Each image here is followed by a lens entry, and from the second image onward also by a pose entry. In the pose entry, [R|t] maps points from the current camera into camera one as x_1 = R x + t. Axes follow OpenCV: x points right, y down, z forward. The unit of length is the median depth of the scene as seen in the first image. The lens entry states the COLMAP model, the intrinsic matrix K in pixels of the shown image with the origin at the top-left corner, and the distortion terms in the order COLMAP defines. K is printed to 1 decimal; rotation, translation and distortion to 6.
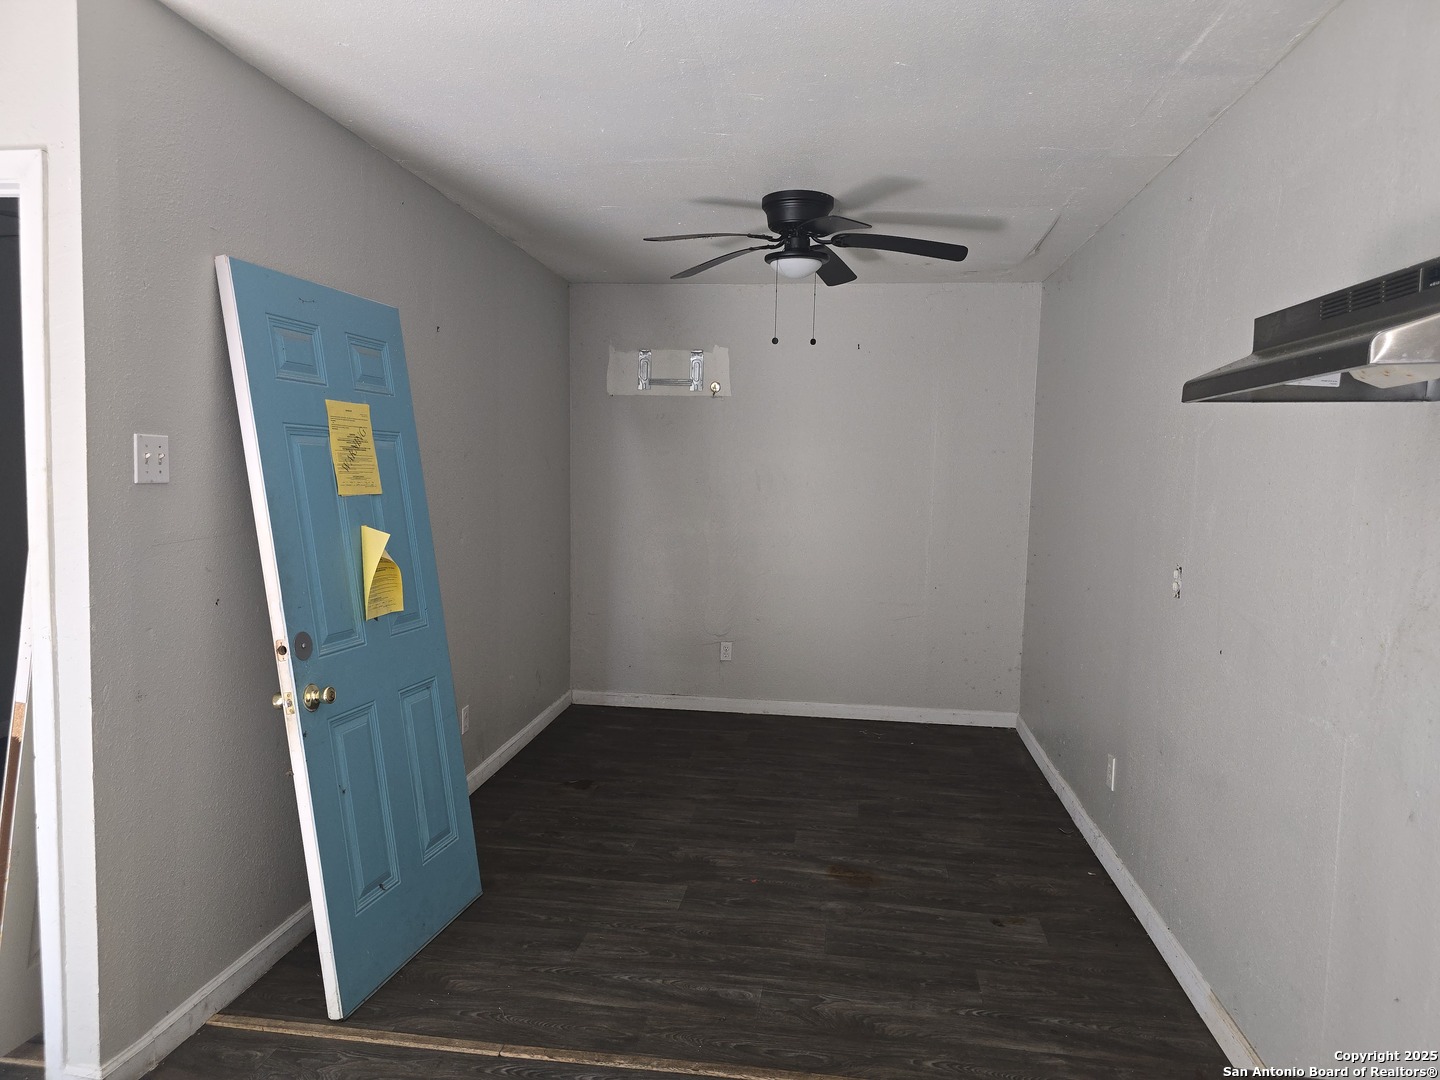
lens RADIAL K [[975.2, 0, 723.4], [0, 975.2, 546.7], [0, 0, 1]] dist [0.027042, -0.020734]
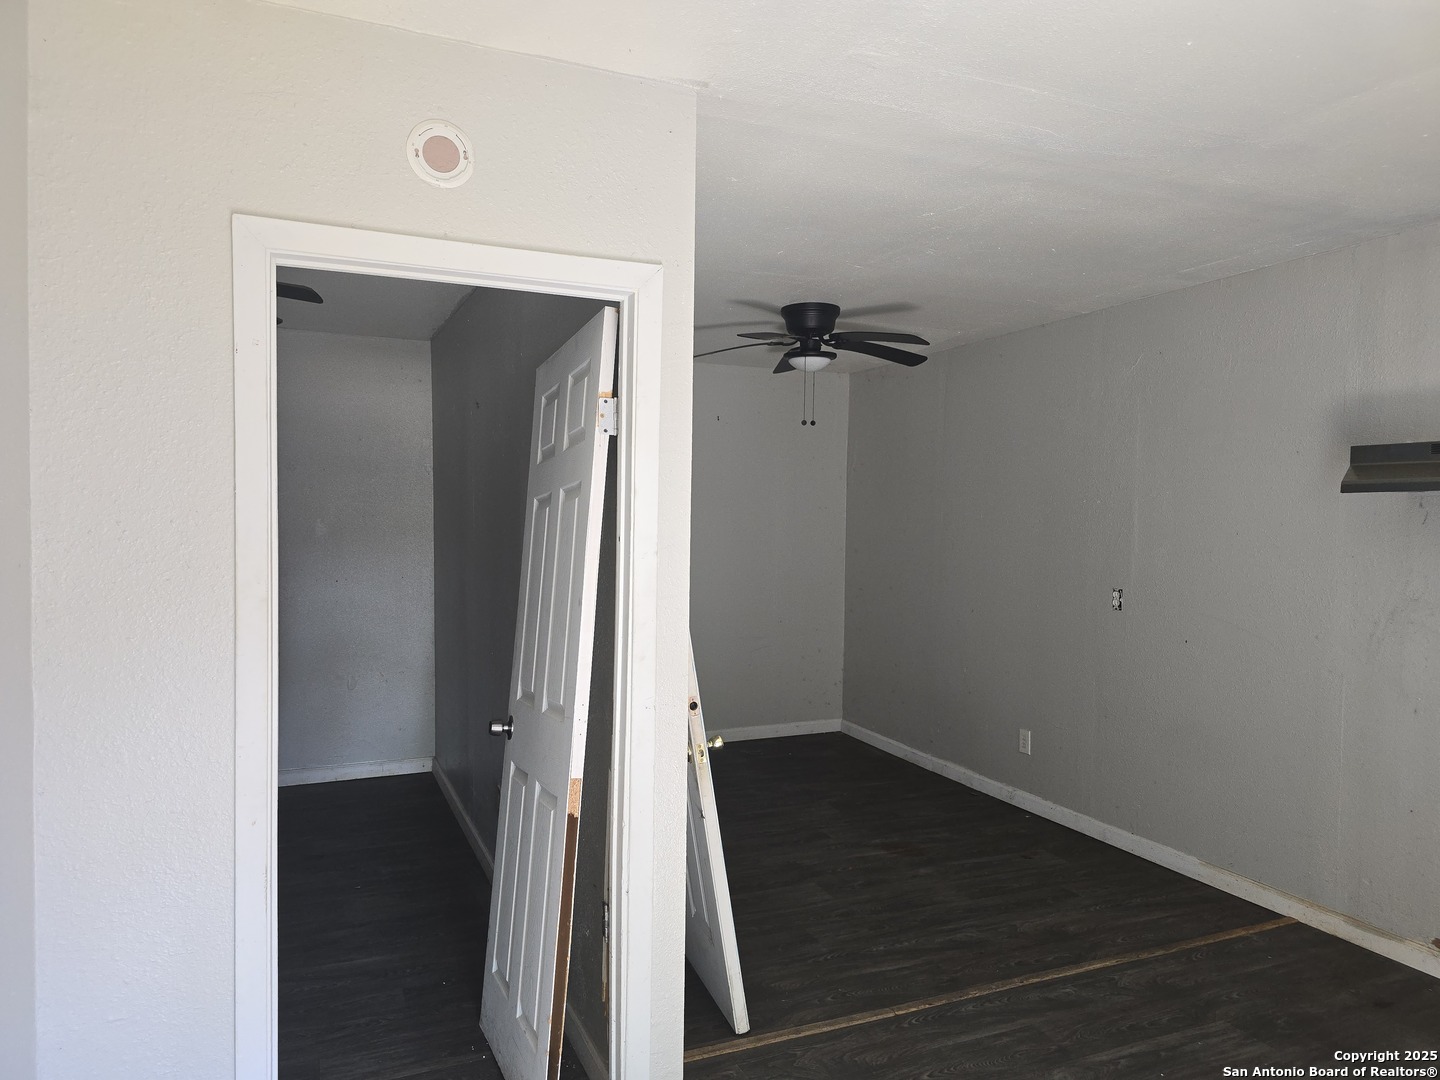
lens RADIAL K [[975.2, 0, 721.6], [0, 975.2, 542.8], [0, 0, 1]] dist [0.027042, -0.020734]
pose [[0.863722, -0.034597, 0.502780, -0.808571], [0.059231, 0.997695, -0.033100, -0.033956], [-0.500476, 0.058370, 0.863780, 0.012529]]
